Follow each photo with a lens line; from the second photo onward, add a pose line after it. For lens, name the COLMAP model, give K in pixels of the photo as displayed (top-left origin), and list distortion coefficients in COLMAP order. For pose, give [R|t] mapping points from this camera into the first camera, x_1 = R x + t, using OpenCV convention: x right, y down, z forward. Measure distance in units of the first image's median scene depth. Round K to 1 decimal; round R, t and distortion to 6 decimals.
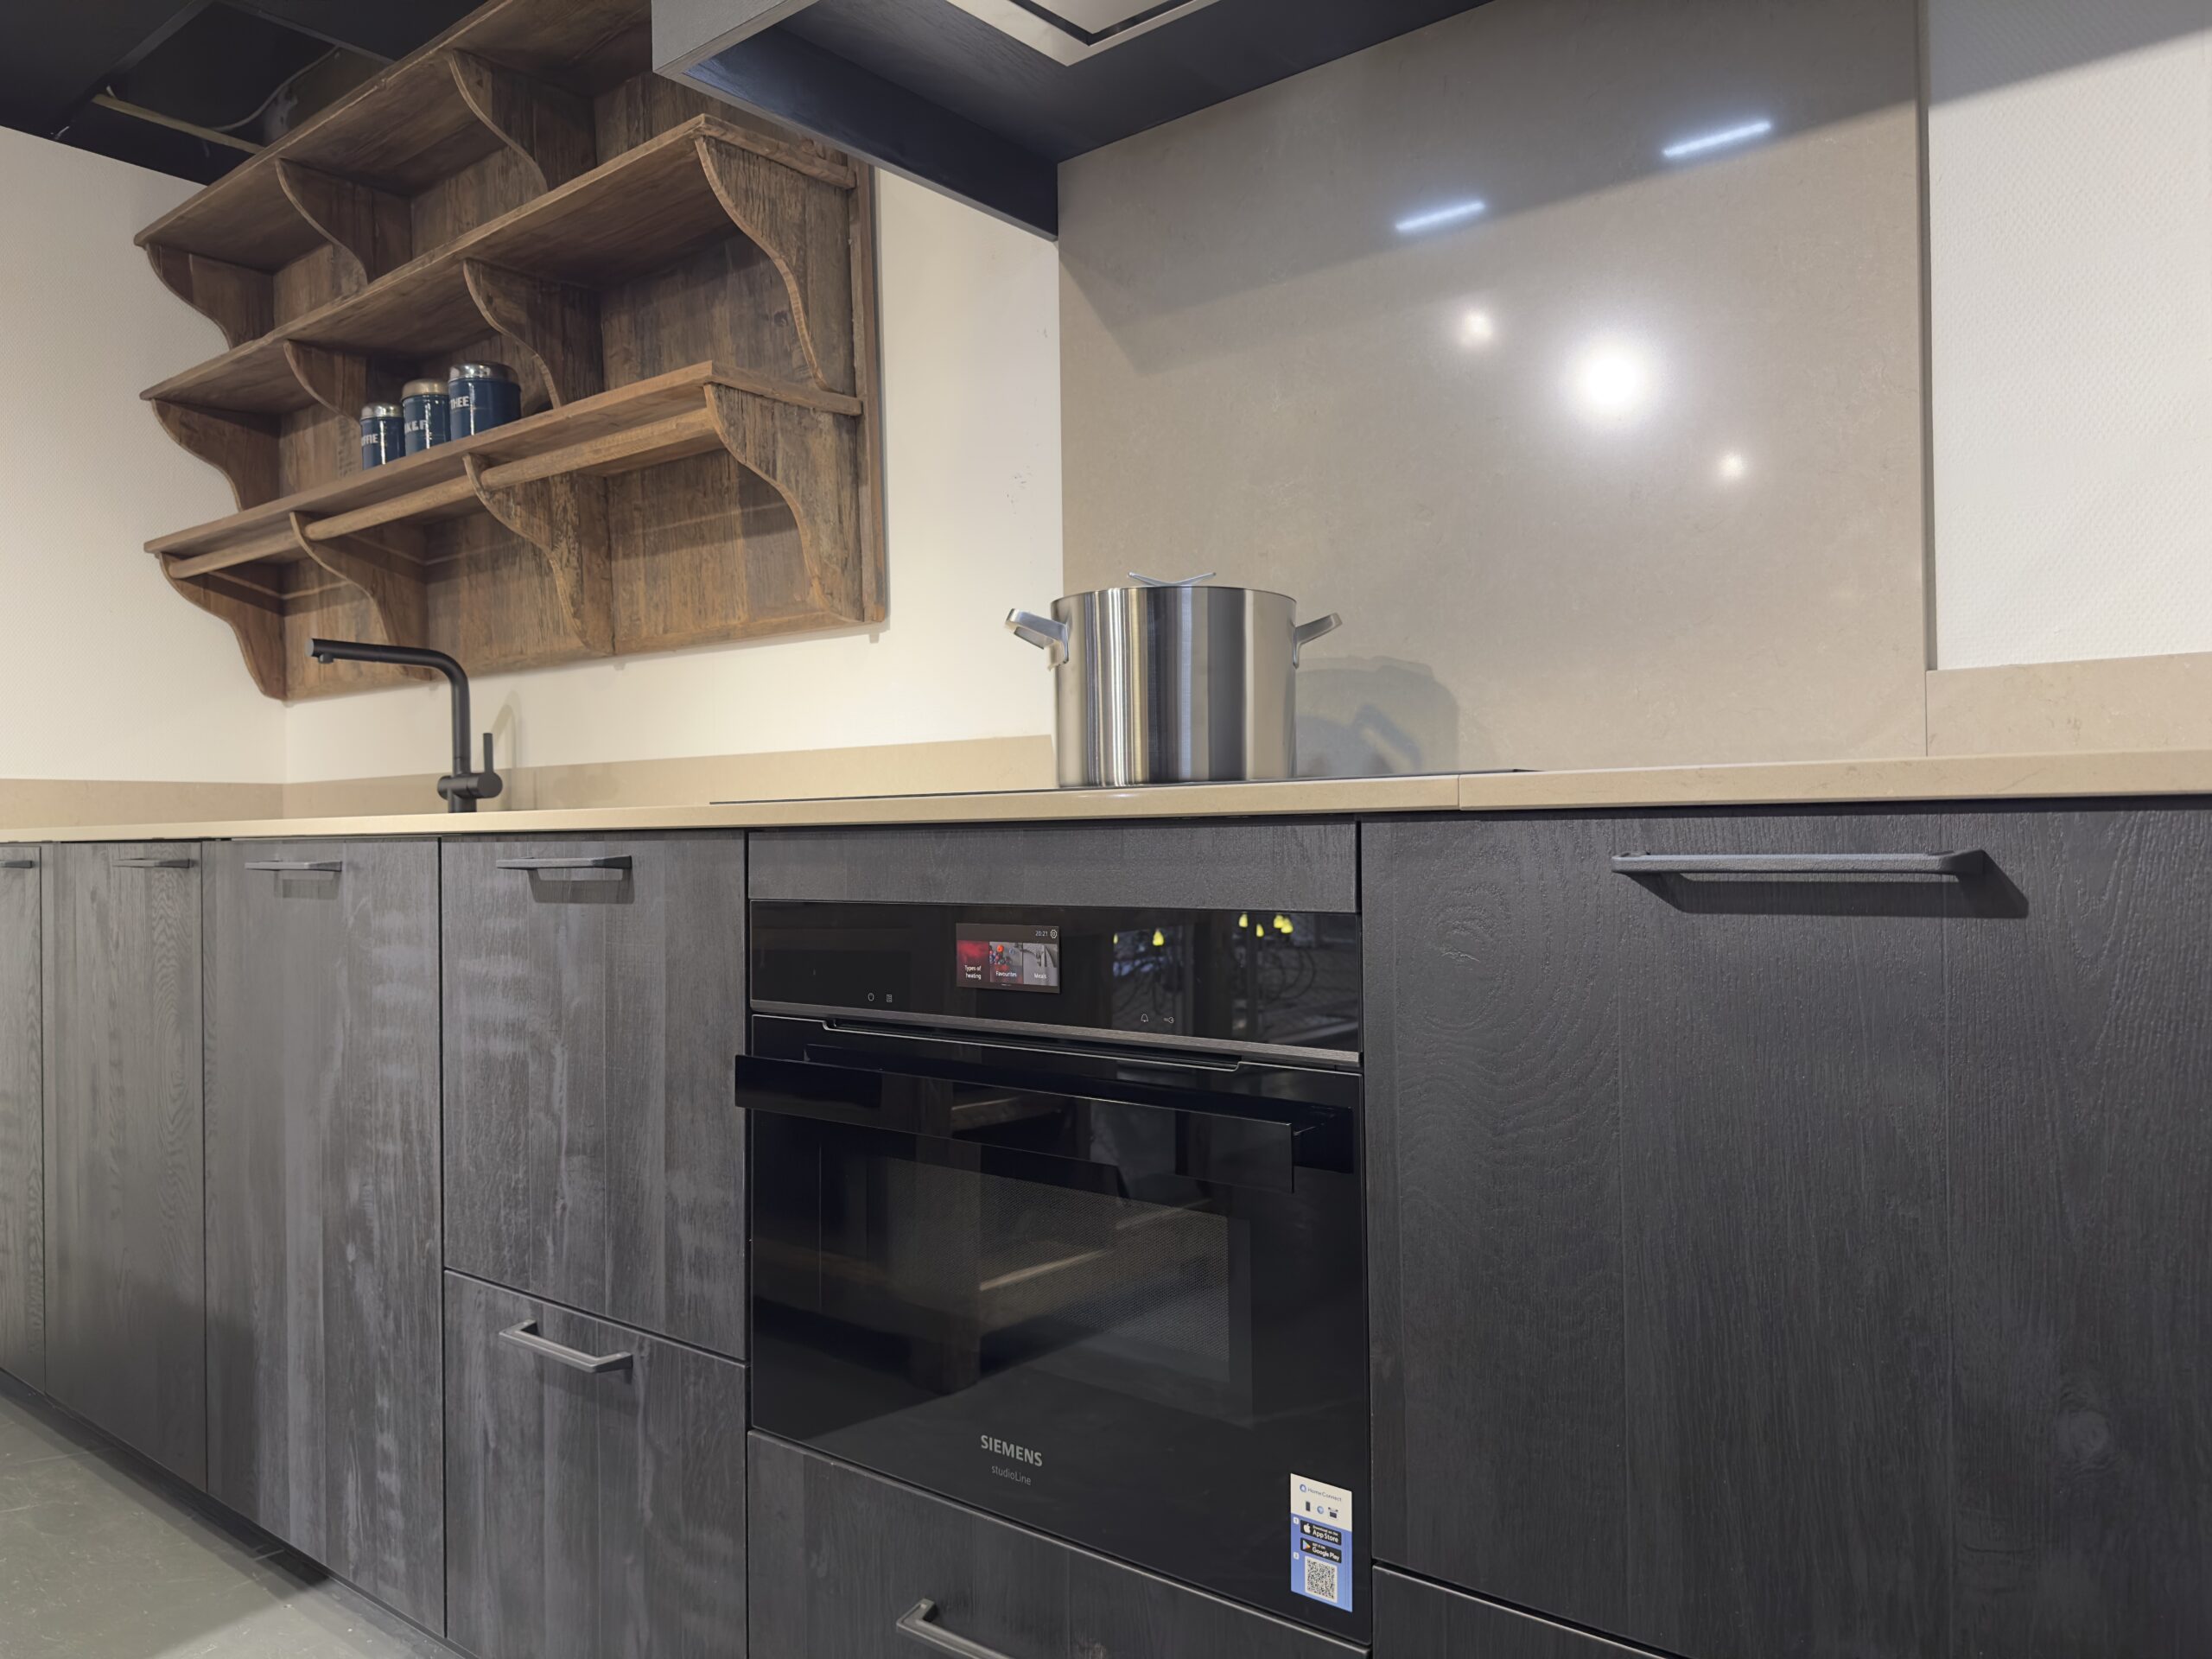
lens RADIAL K [[1552.3, 0, 1111.5], [0, 1552.3, 837.5], [0, 0, 1]] dist [0.109351, -0.162071]
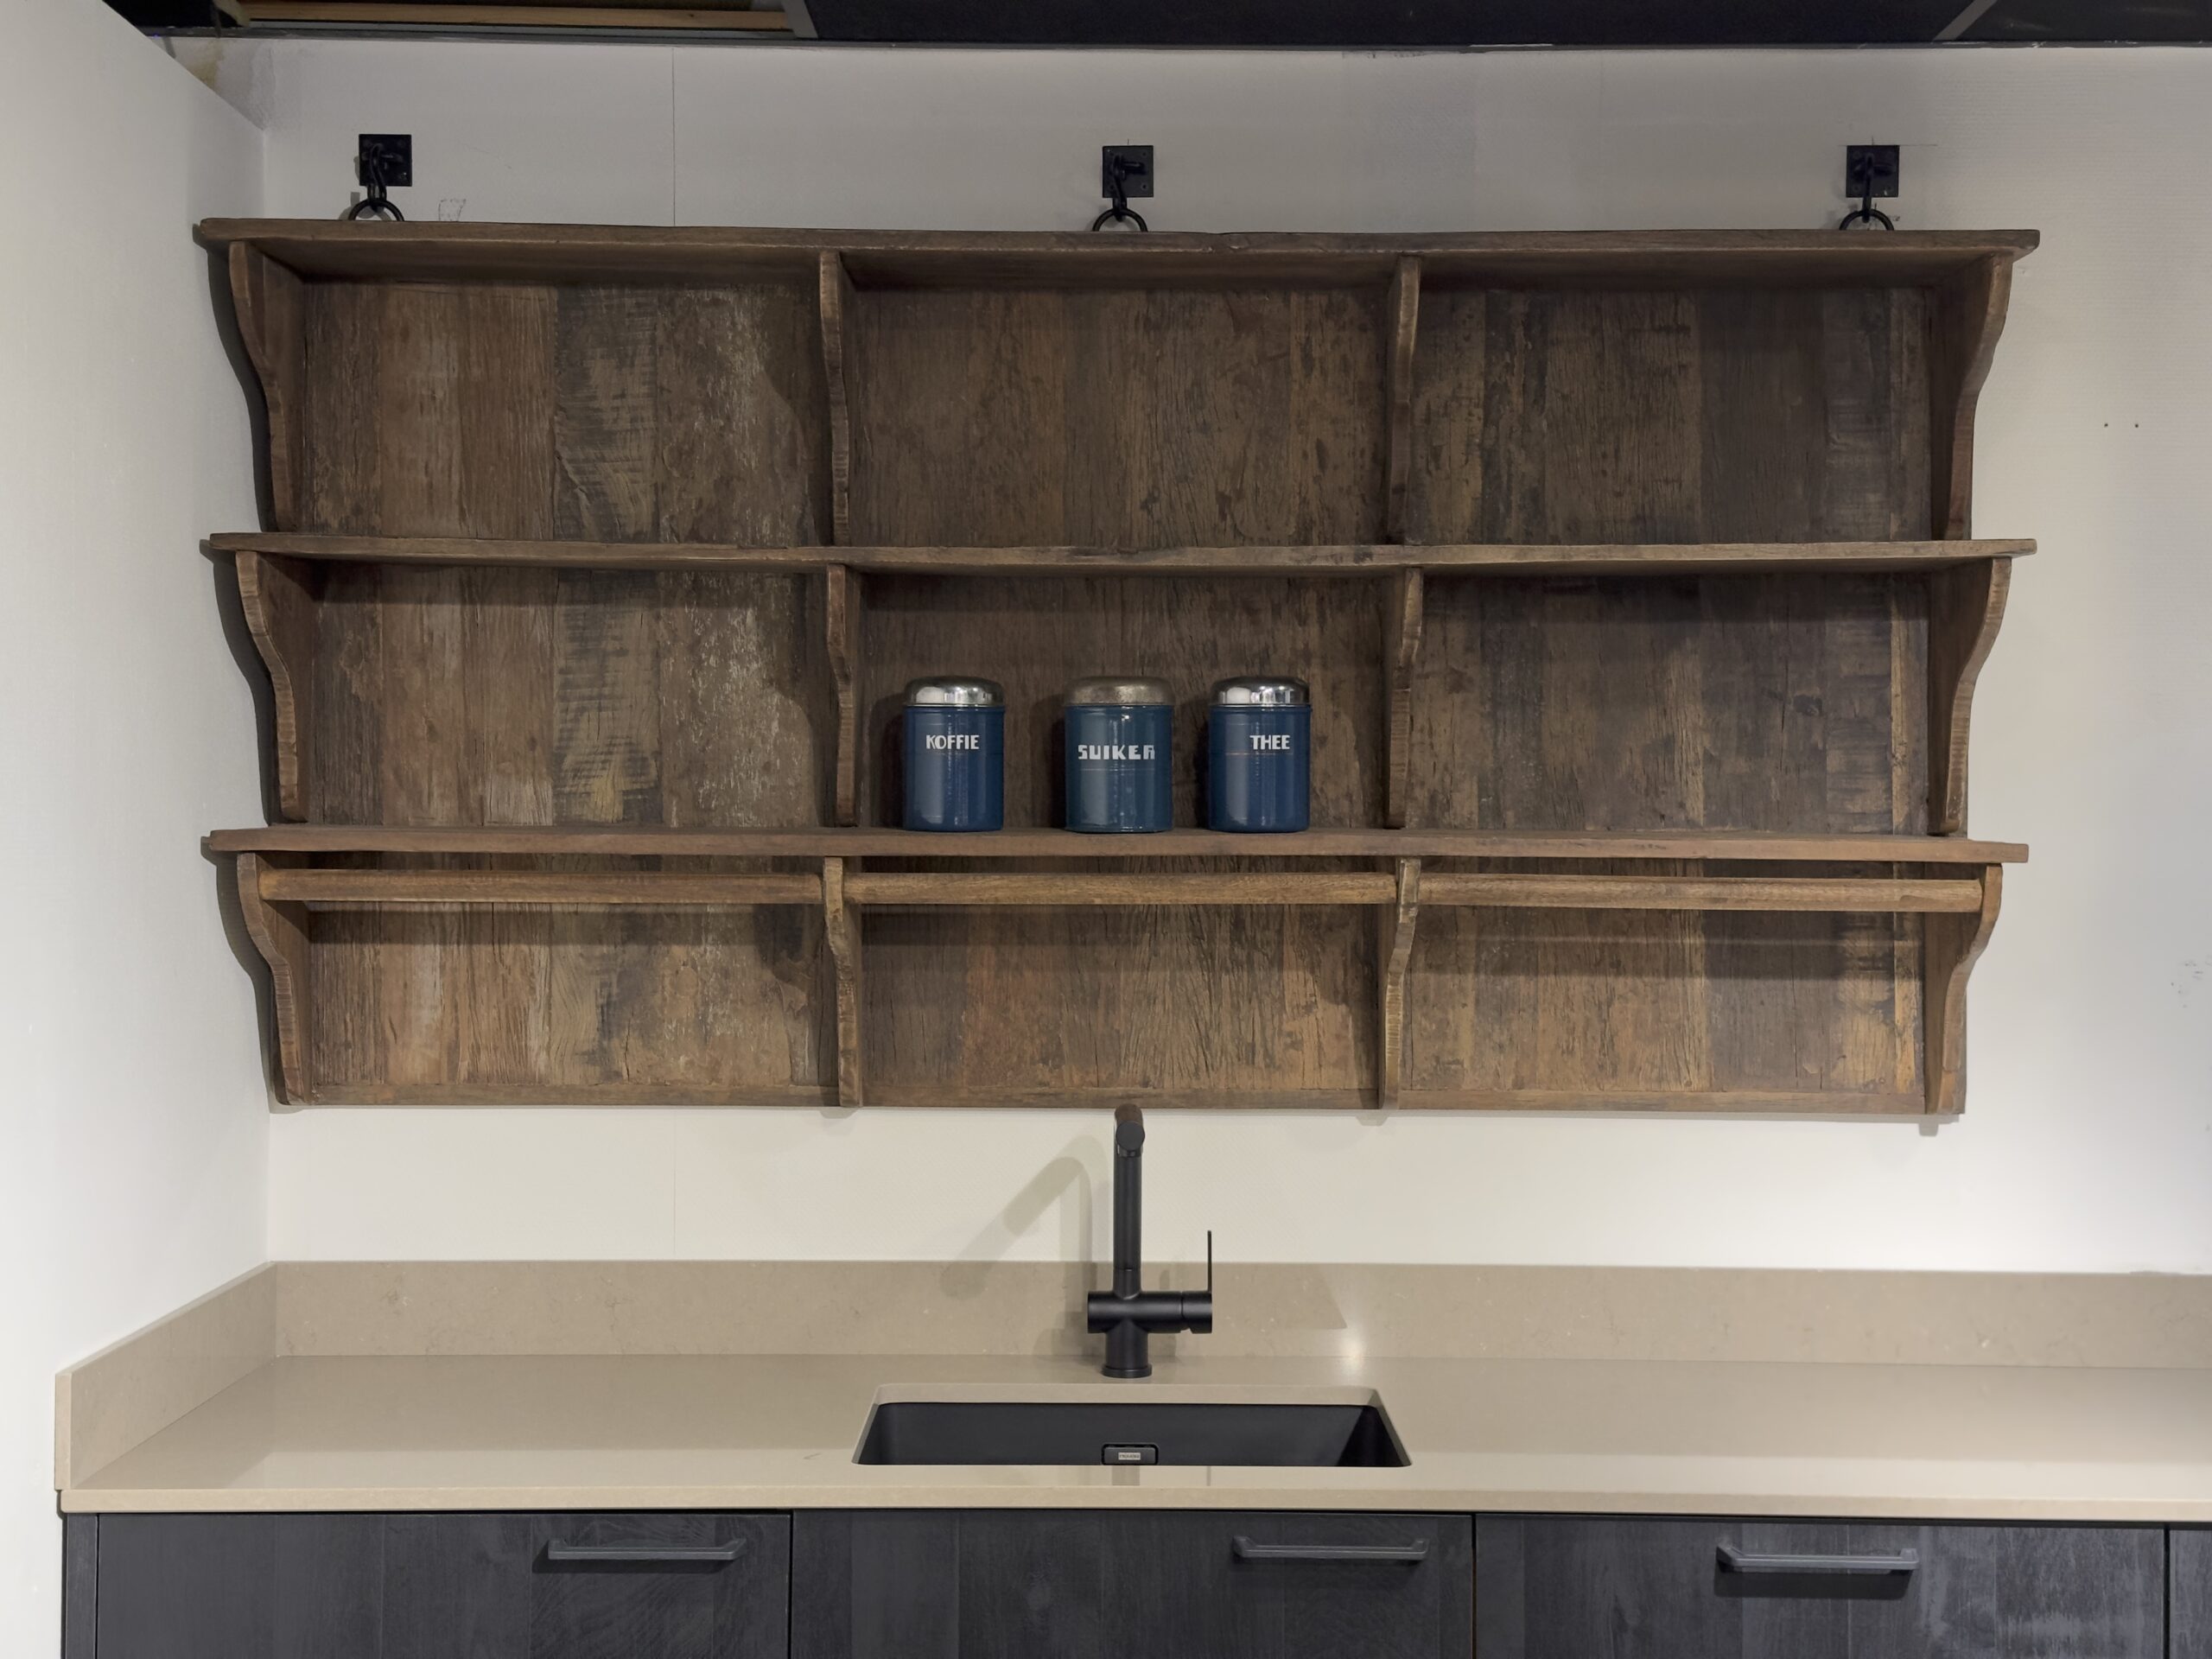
lens RADIAL K [[3079.9, 0, 1209.0], [0, 3079.9, 836.7], [0, 0, 1]] dist [0.203954, -0.568556]
pose [[0.773562, 0.012672, 0.633594, -1.446502], [-0.015832, 0.999874, -0.000668, -0.273916], [-0.633523, -0.009514, 0.773665, 0.029930]]
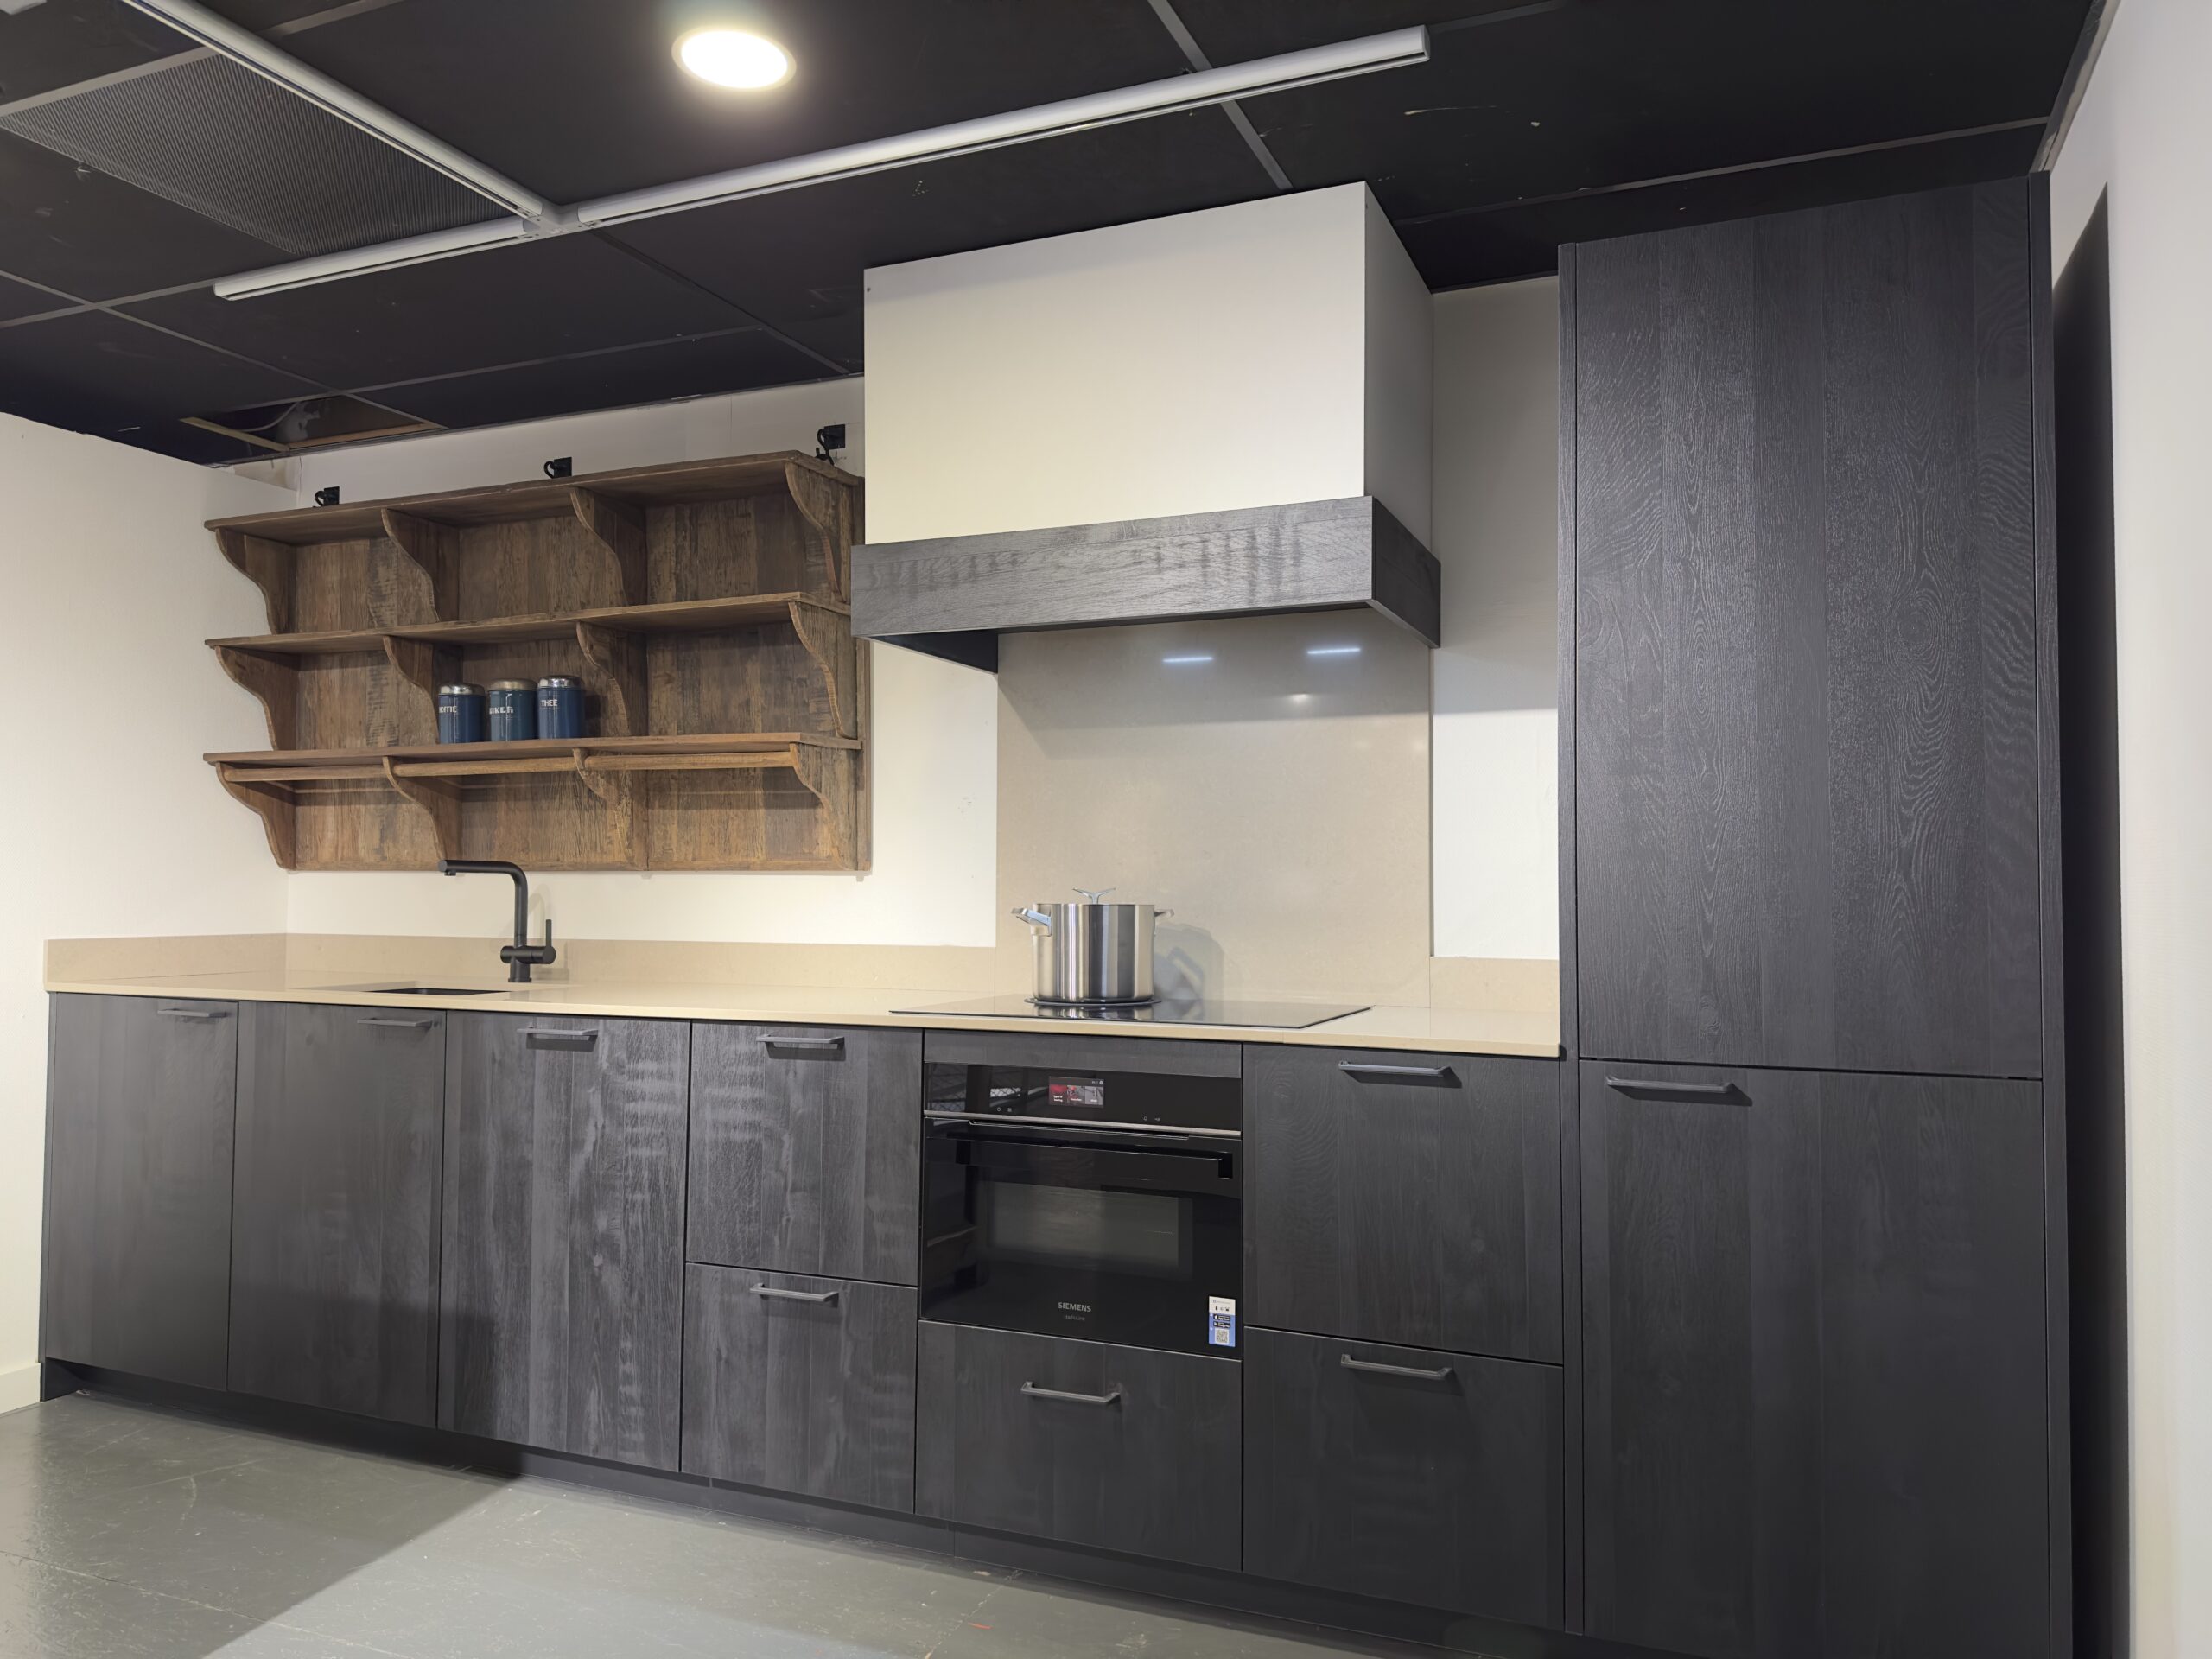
lens RADIAL K [[1526.4, 0, 1120.2], [0, 1526.4, 838.5], [0, 0, 1]] dist [0.170856, -0.298063]
pose [[0.958481, 0.027505, 0.283826, -0.360437], [-0.017540, 0.999139, -0.037589, -0.117239], [-0.284616, 0.031050, 0.958139, -0.663794]]
